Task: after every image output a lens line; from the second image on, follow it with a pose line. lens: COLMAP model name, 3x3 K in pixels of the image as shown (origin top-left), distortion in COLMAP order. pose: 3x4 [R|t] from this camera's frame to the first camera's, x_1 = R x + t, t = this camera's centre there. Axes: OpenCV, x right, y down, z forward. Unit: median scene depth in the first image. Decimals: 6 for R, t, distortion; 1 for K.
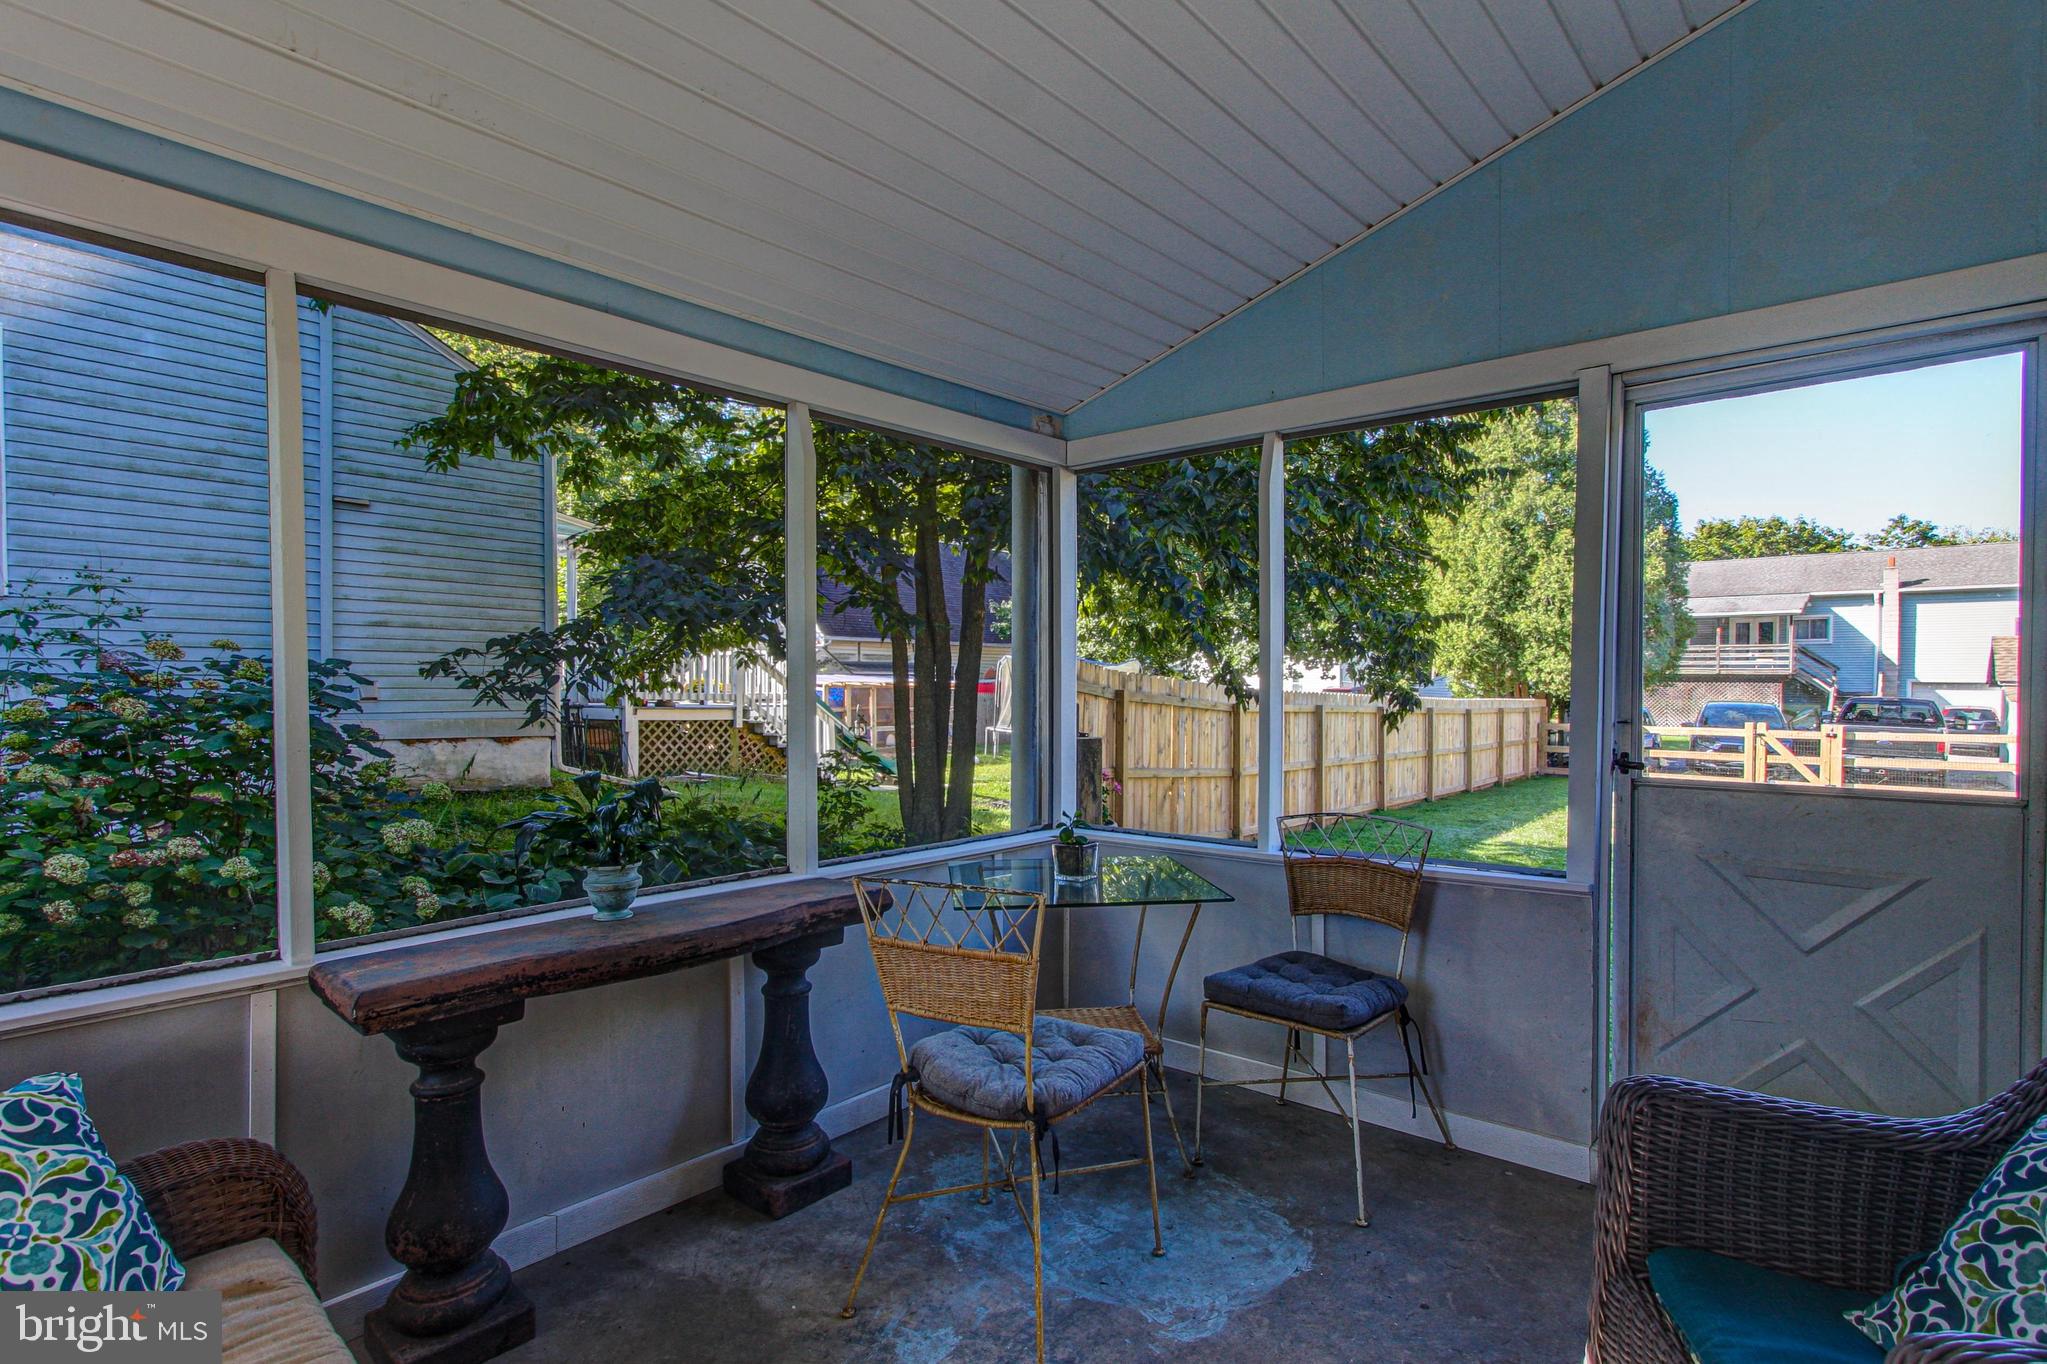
lens RADIAL K [[968.7, 0, 1037.8], [0, 968.7, 697.6], [0, 0, 1]] dist [0.012036, -0.000040]
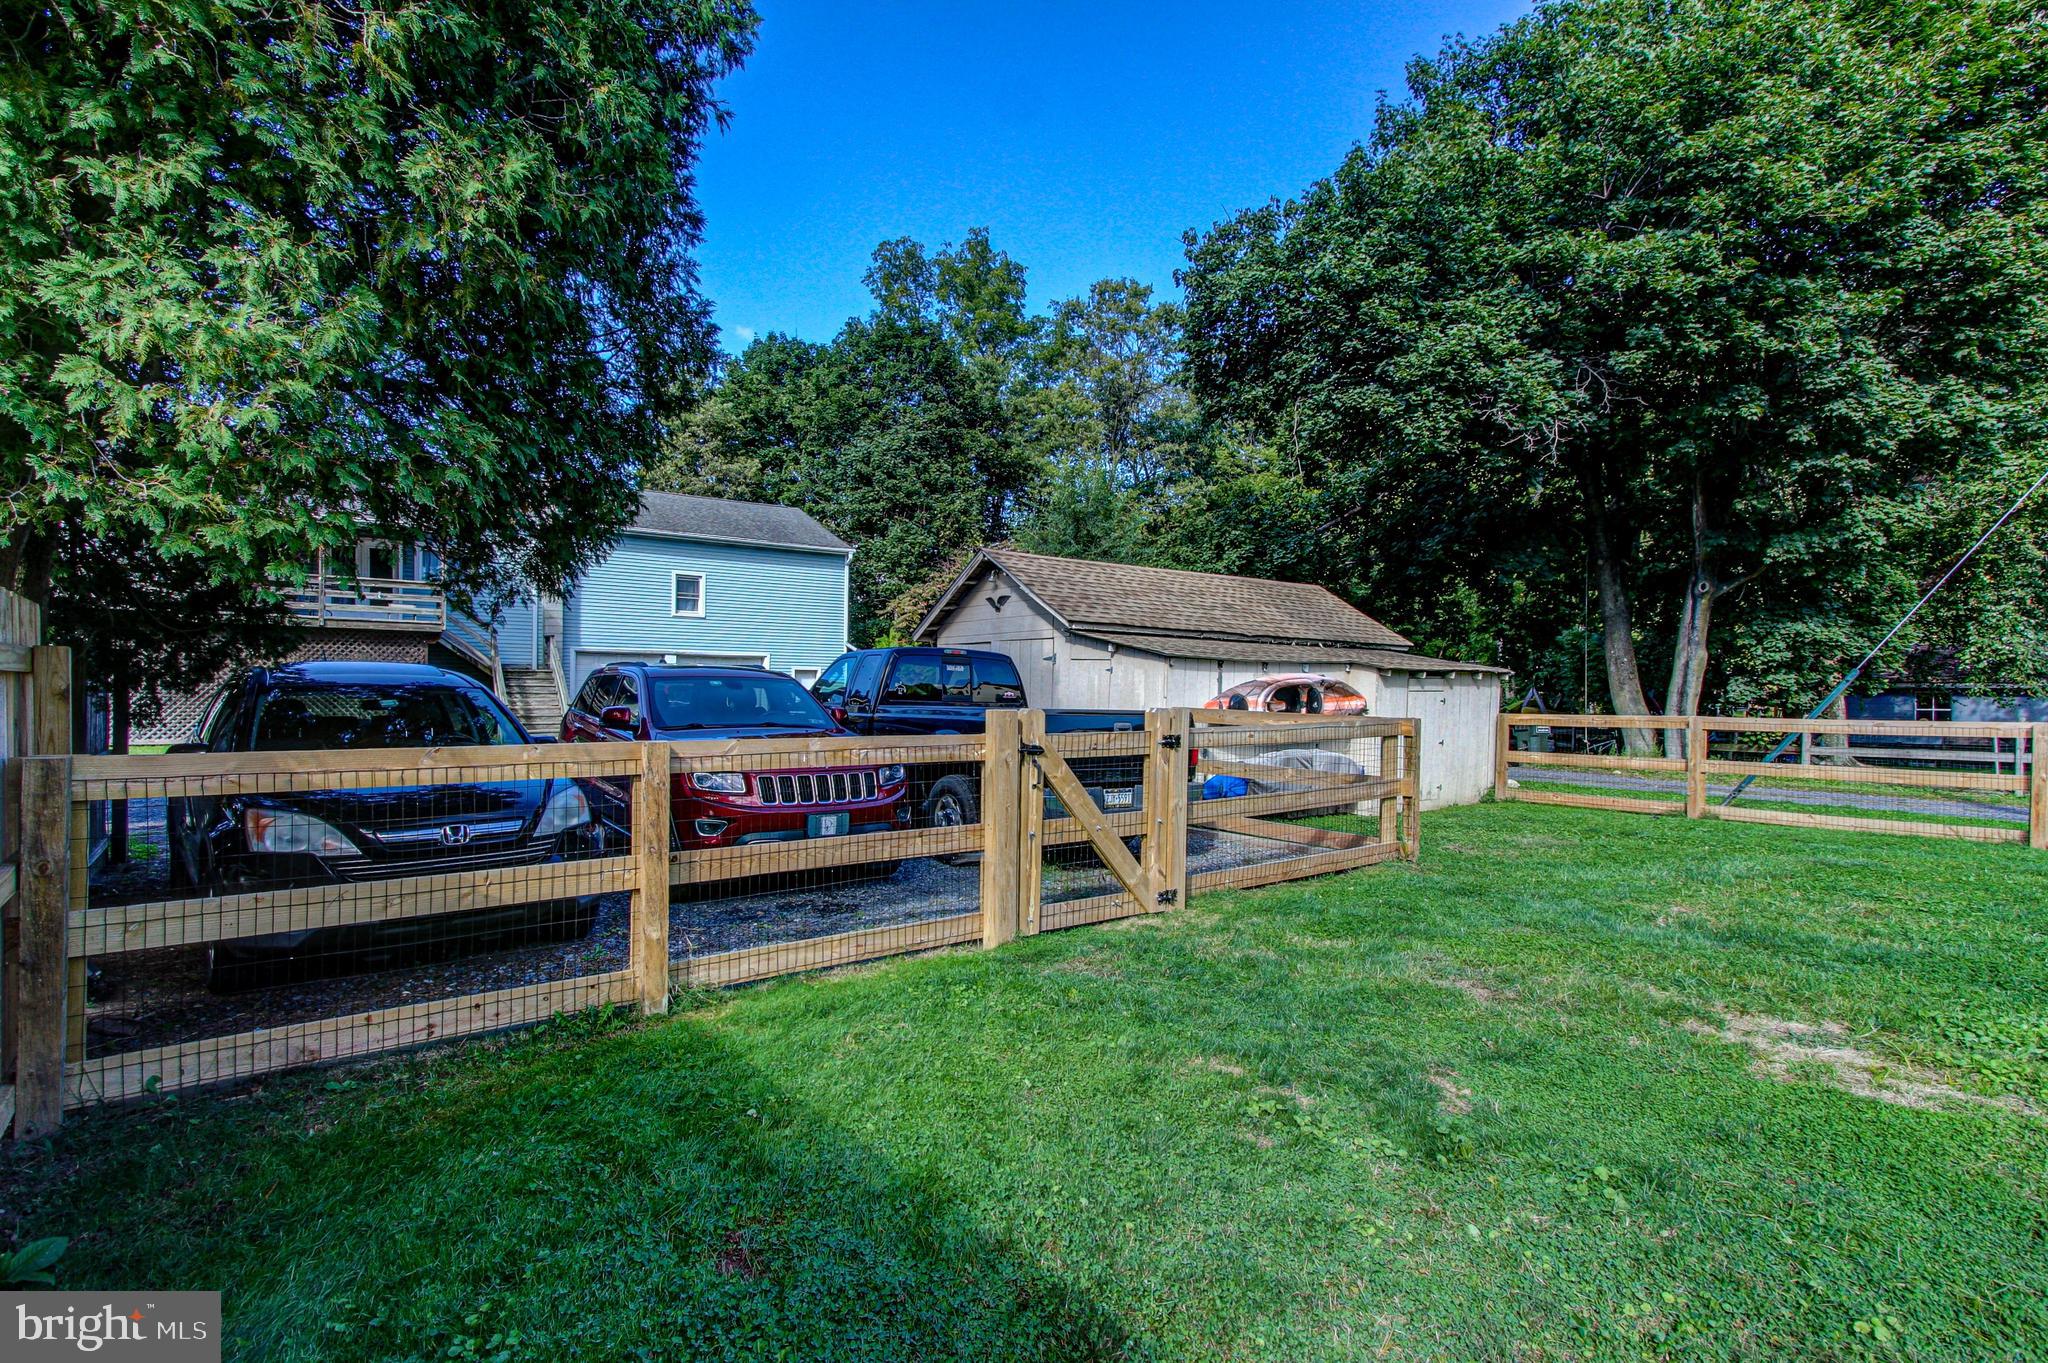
lens RADIAL K [[969.2, 0, 1038.3], [0, 969.2, 697.1], [0, 0, 1]] dist [0.012036, -0.000040]
pose [[0.213072, -0.016296, 0.976901, 0.417700], [0.002986, 0.999867, 0.016027, 0.016214], [-0.977032, -0.000498, 0.213092, 0.841921]]
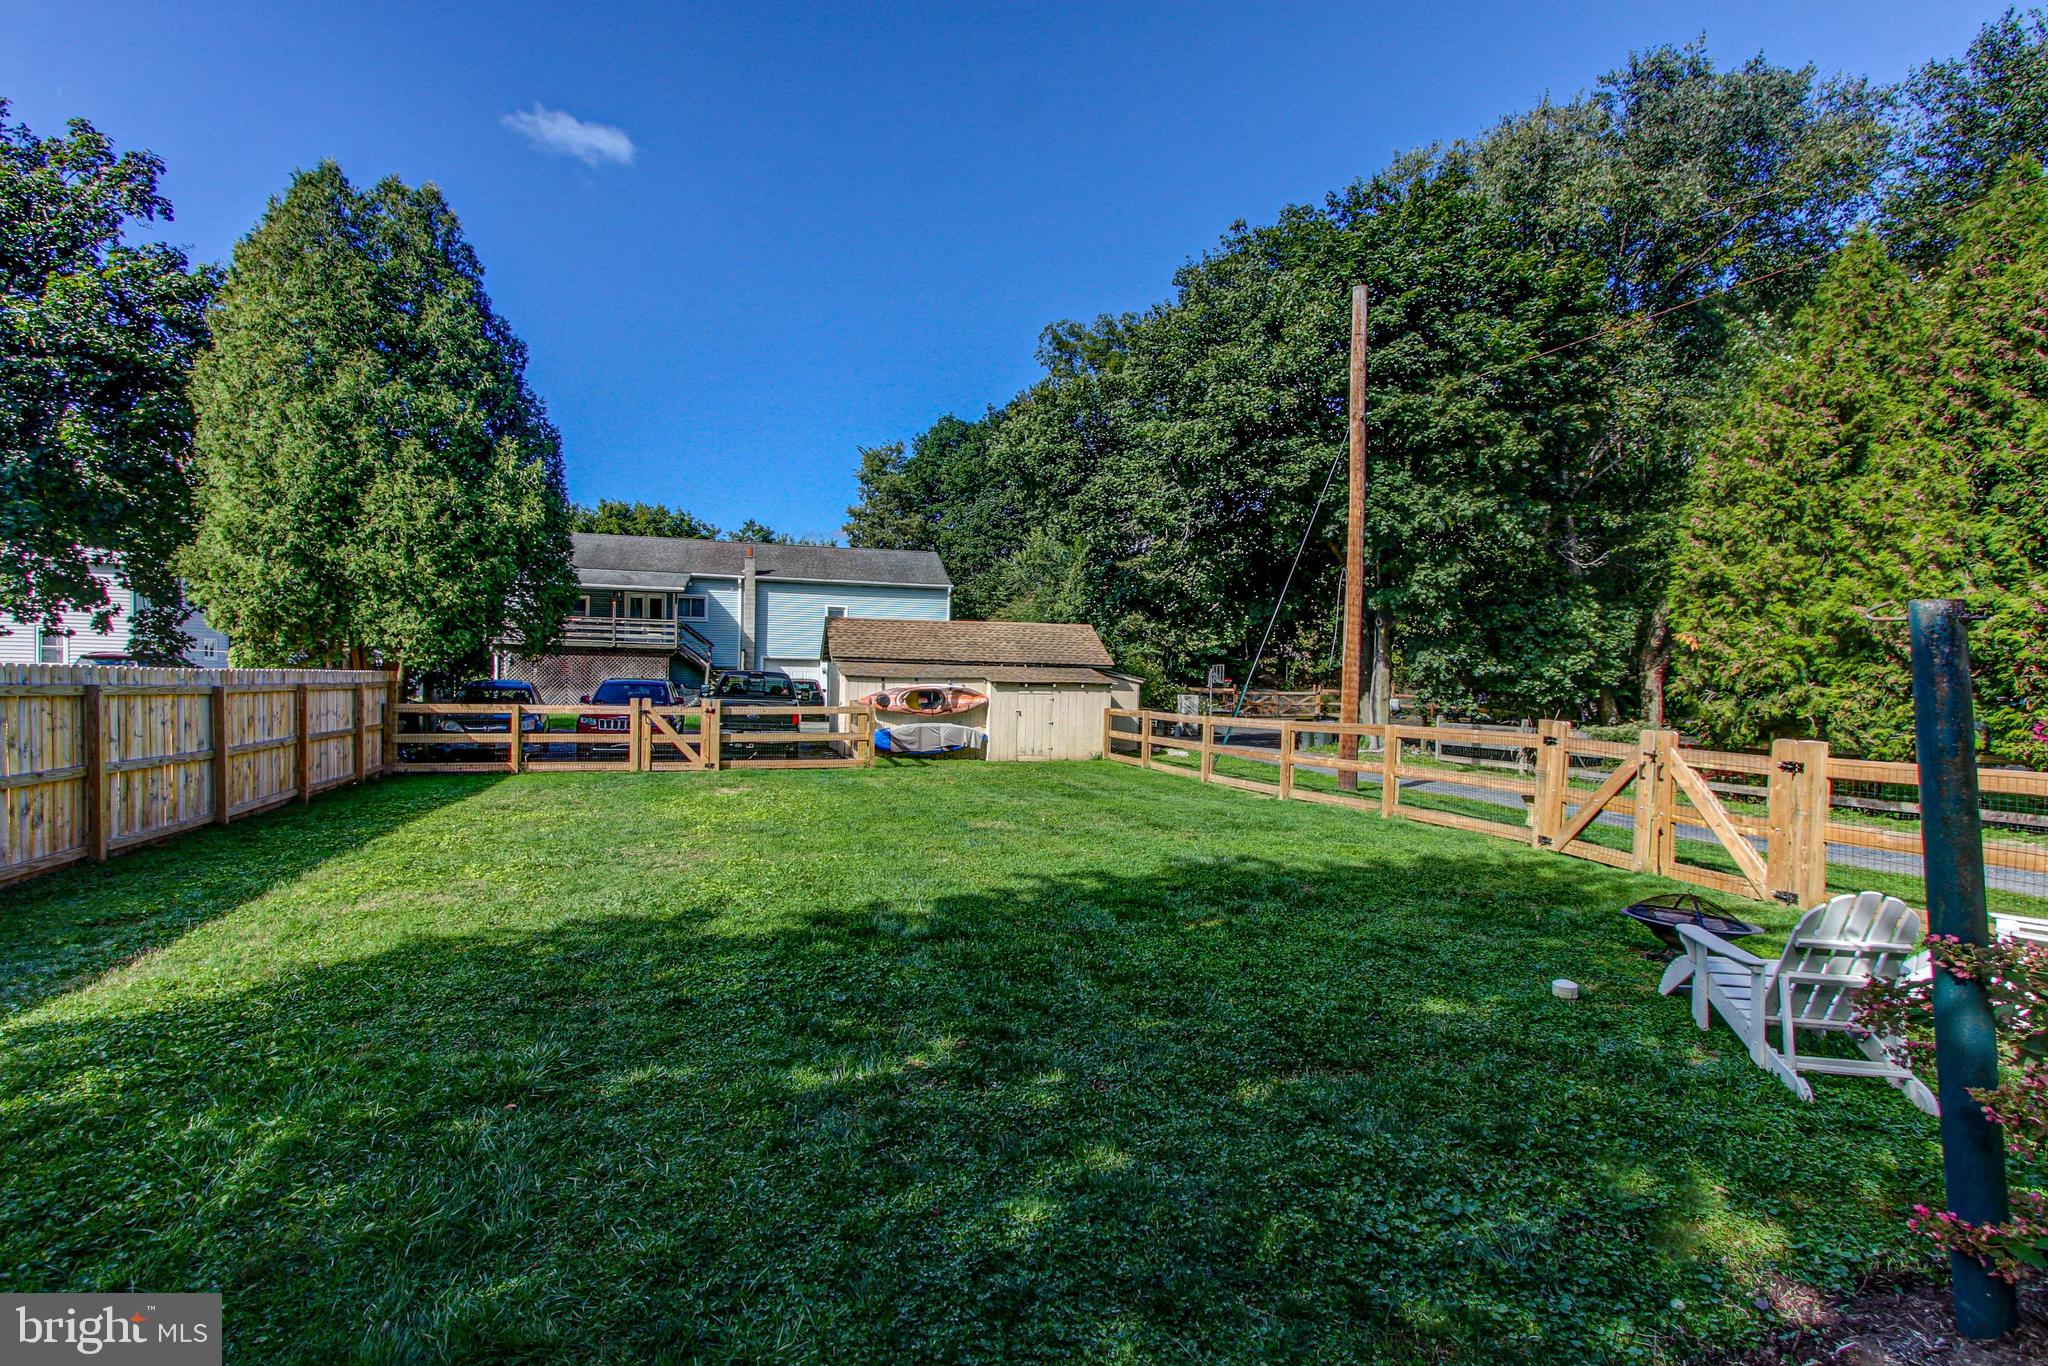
lens RADIAL K [[969.2, 0, 1038.3], [0, 969.2, 698.6], [0, 0, 1]] dist [0.012036, -0.000040]
pose [[0.528817, -0.018878, 0.848526, 0.158967], [-0.005067, 0.999665, 0.025399, 0.001295], [-0.848721, -0.017731, 0.528544, 0.202534]]
